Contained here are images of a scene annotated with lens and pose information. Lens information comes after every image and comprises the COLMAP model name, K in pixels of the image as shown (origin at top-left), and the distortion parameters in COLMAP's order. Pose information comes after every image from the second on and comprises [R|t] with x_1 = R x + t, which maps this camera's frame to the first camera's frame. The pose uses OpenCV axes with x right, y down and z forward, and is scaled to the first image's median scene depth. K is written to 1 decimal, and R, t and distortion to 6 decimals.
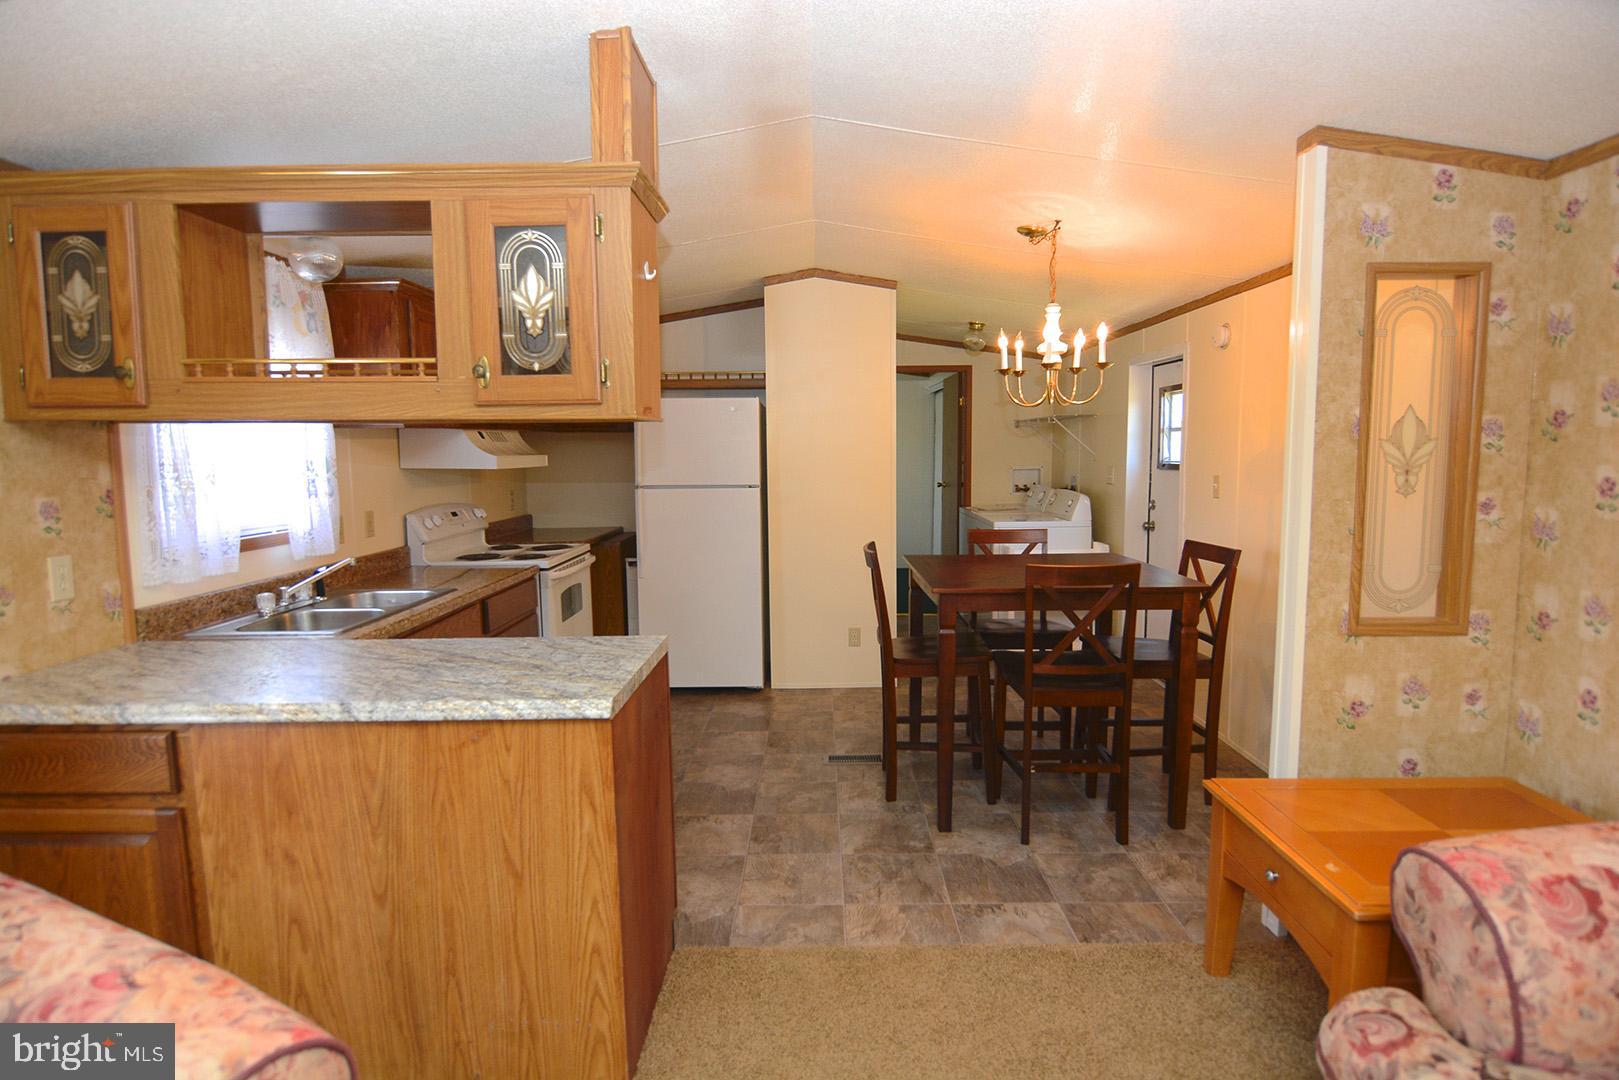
lens RADIAL K [[853.7, 0, 806.7], [0, 853.7, 545.1], [0, 0, 1]] dist [0.002037, -0.020713]
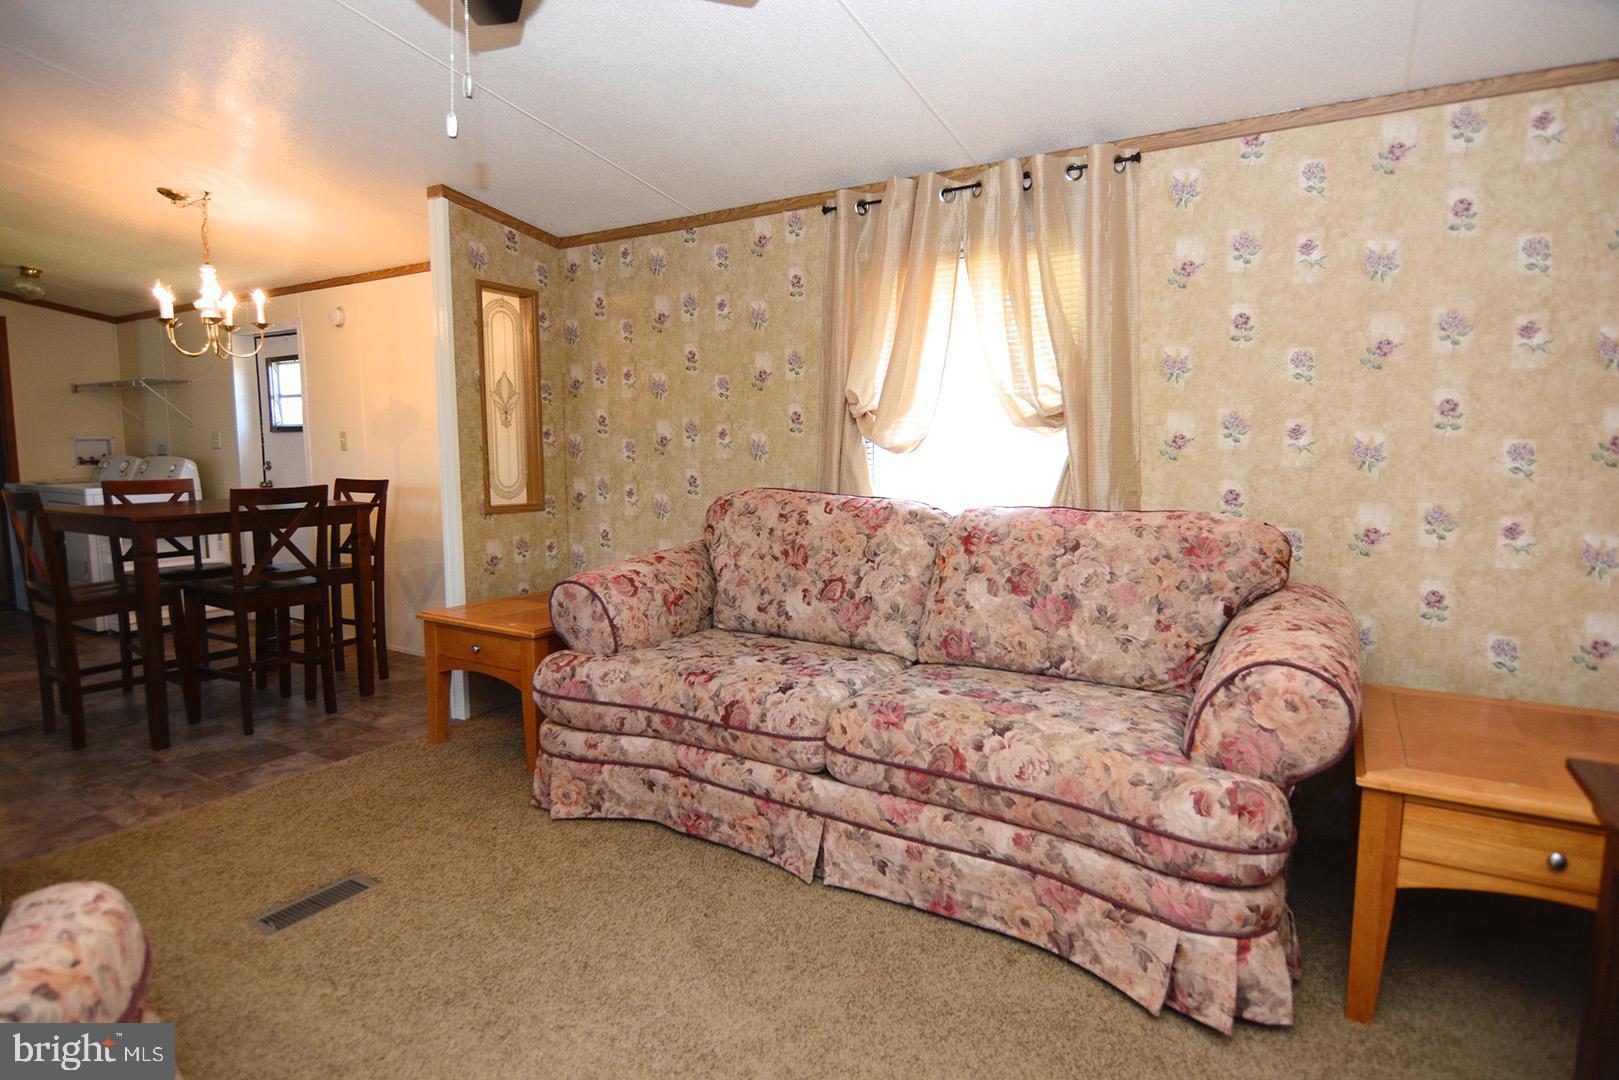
lens RADIAL K [[853.7, 0, 806.7], [0, 853.7, 545.1], [0, 0, 1]] dist [0.002037, -0.020713]
pose [[0.505077, -0.083660, 0.859010, -0.435672], [0.085266, 0.995259, 0.046796, 0.141339], [-0.858852, 0.049609, 0.509816, -0.322831]]
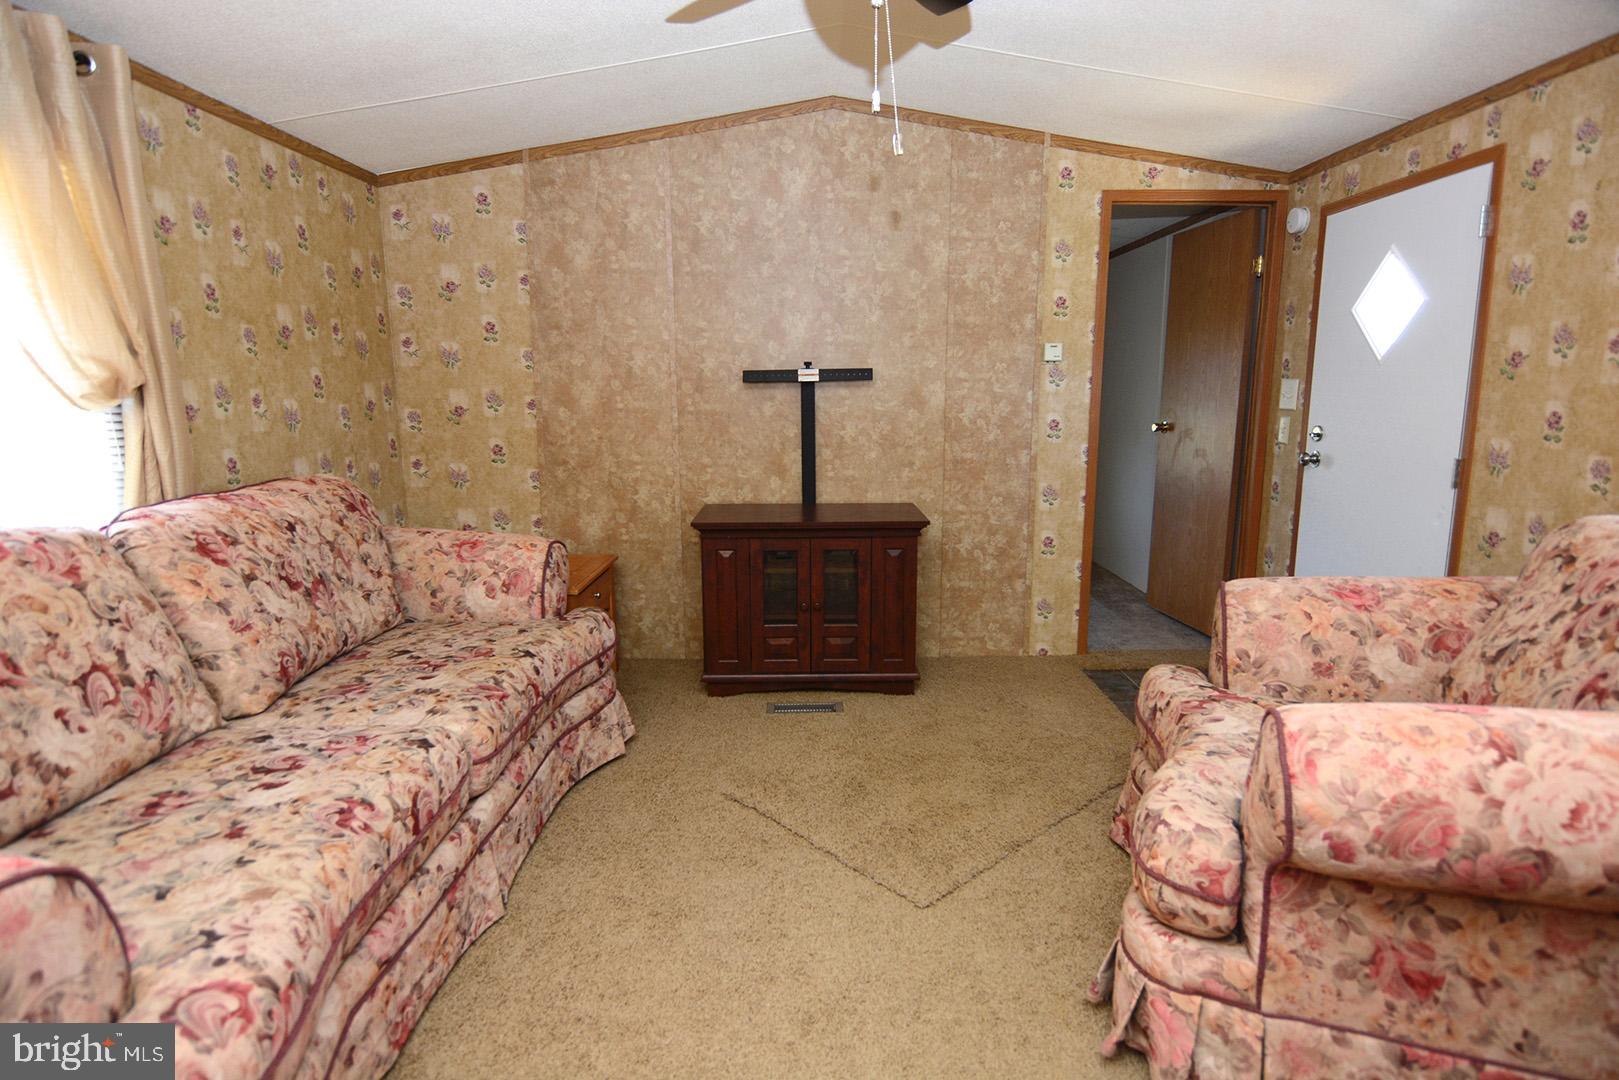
lens RADIAL K [[853.7, 0, 806.7], [0, 853.7, 545.1], [0, 0, 1]] dist [0.002037, -0.020713]
pose [[-0.999735, 0.019379, -0.012409, 0.067714], [0.014944, 0.956810, 0.290330, -0.043420], [0.017499, 0.290068, -0.956846, 0.940887]]
